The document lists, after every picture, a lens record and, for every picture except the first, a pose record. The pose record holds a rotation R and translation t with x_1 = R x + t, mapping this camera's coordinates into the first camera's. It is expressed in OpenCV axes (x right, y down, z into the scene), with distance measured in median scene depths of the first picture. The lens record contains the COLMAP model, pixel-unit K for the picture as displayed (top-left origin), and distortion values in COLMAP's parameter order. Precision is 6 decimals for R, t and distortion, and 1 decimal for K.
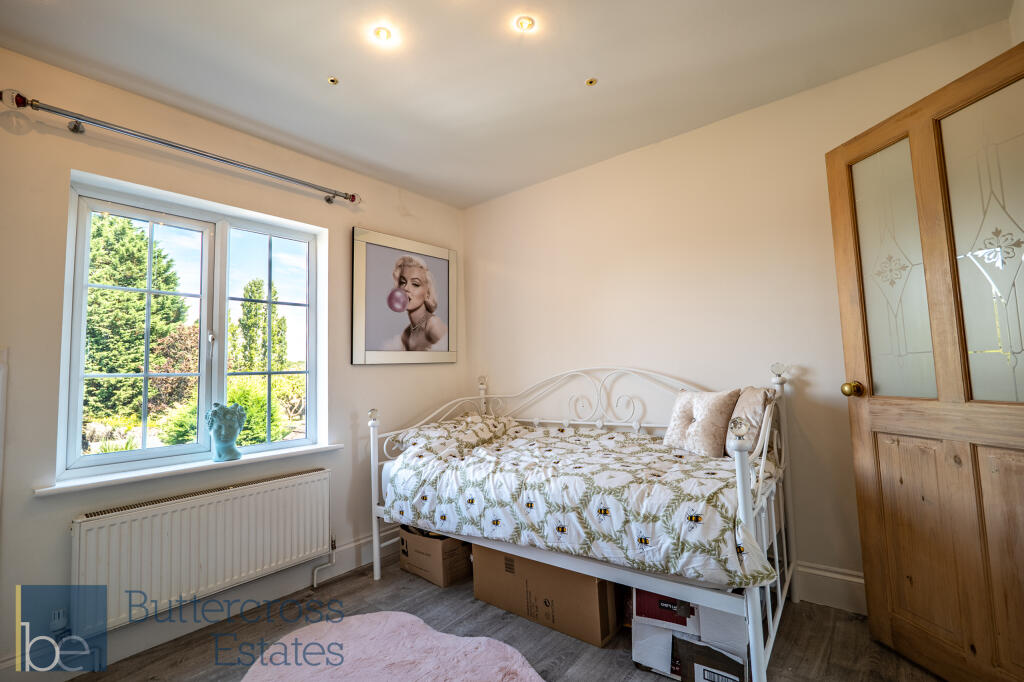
lens RADIAL K [[443.4, 0, 545.1], [0, 443.4, 337.5], [0, 0, 1]] dist [-0.001548, -0.000148]
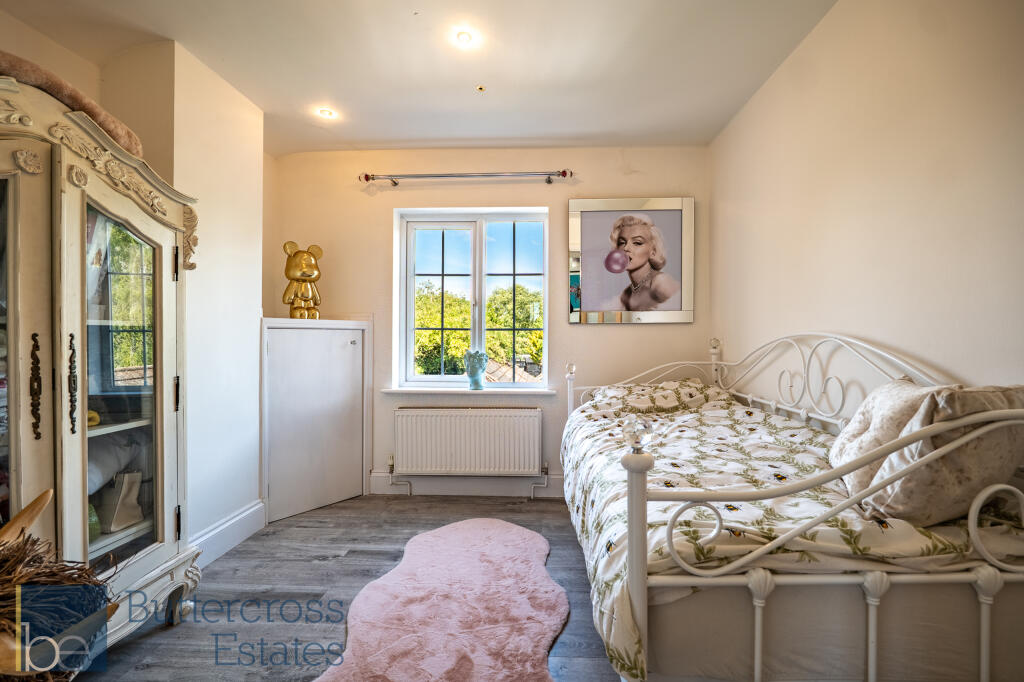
lens RADIAL K [[443.4, 0, 545.1], [0, 443.4, 337.5], [0, 0, 1]] dist [-0.001548, -0.000148]
pose [[0.584183, 0.039693, -0.810651, 0.401483], [0.038718, 0.996303, 0.076685, 0.005884], [0.810698, -0.076185, 0.580487, 0.254489]]
